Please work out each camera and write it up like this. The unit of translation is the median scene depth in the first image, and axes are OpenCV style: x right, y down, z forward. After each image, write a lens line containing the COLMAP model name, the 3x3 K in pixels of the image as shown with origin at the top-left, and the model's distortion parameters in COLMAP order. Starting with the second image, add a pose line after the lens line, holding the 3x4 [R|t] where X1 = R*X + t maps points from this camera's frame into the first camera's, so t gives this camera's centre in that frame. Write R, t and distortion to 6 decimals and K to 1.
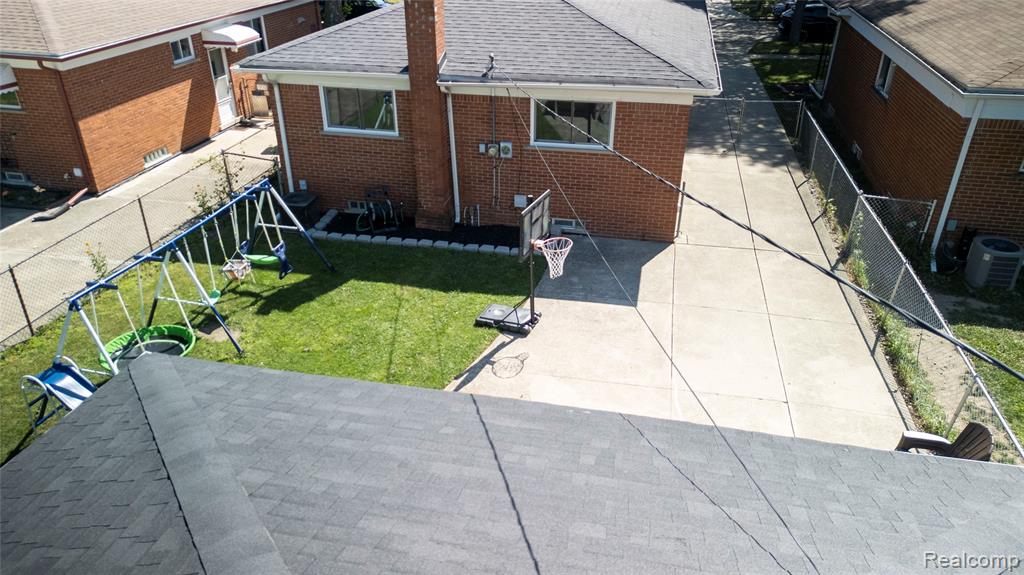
lens RADIAL K [[713.6, 0, 509.4], [0, 713.6, 292.7], [0, 0, 1]] dist [0.069578, -0.046965]
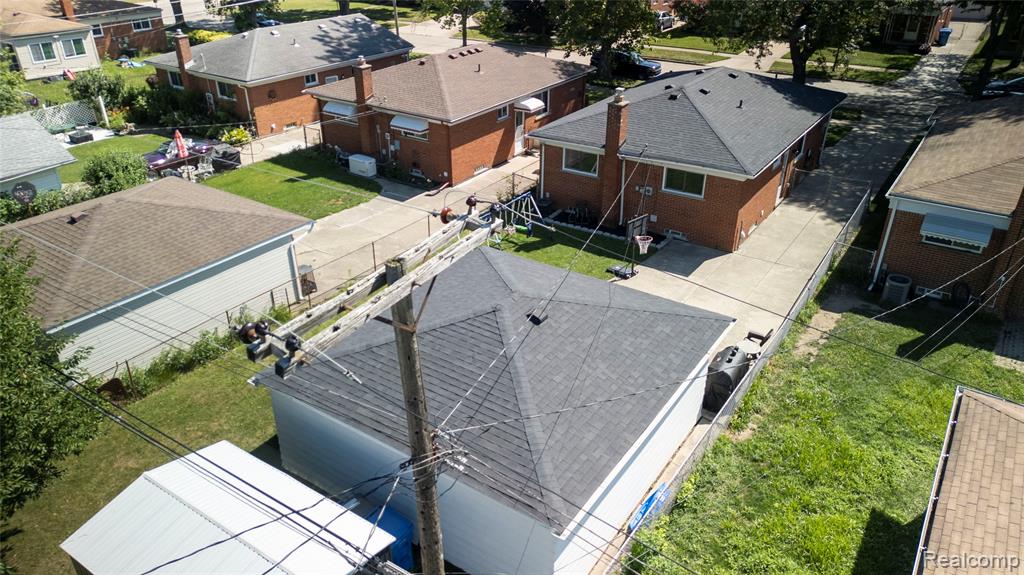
lens RADIAL K [[713.6, 0, 508.5], [0, 713.6, 294.1], [0, 0, 1]] dist [0.069578, -0.046965]
pose [[0.925585, 0.178948, -0.333572, 0.331870], [-0.178971, 0.983368, 0.030936, 0.079601], [0.333560, 0.031065, 0.942217, -0.916845]]
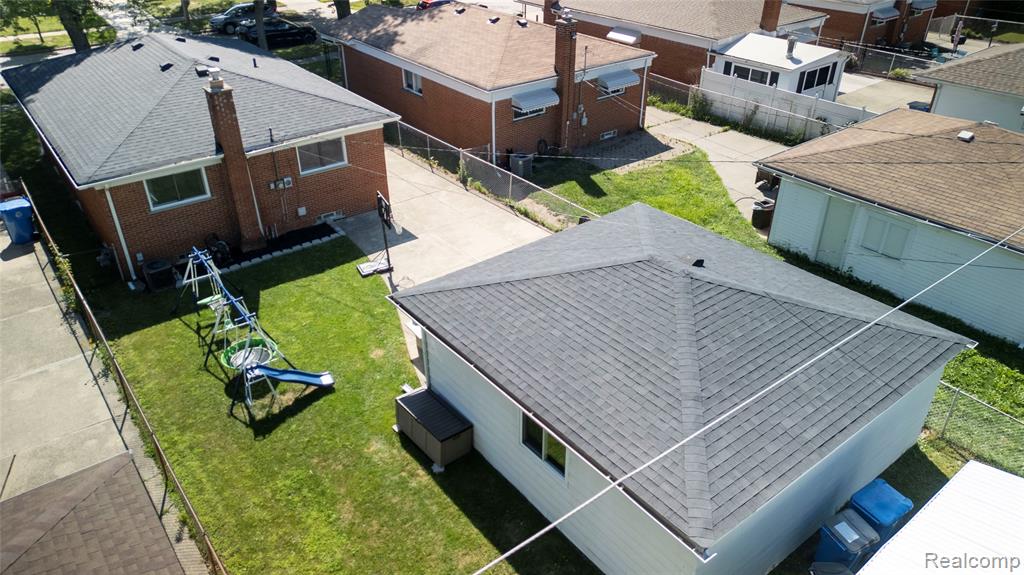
lens RADIAL K [[713.6, 0, 512.5], [0, 713.6, 288.3], [0, 0, 1]] dist [0.069578, -0.046965]
pose [[0.638935, -0.397572, 0.658558, -0.797548], [0.371900, 0.909042, 0.187972, -0.101608], [-0.673389, 0.124816, 0.728676, -0.428887]]
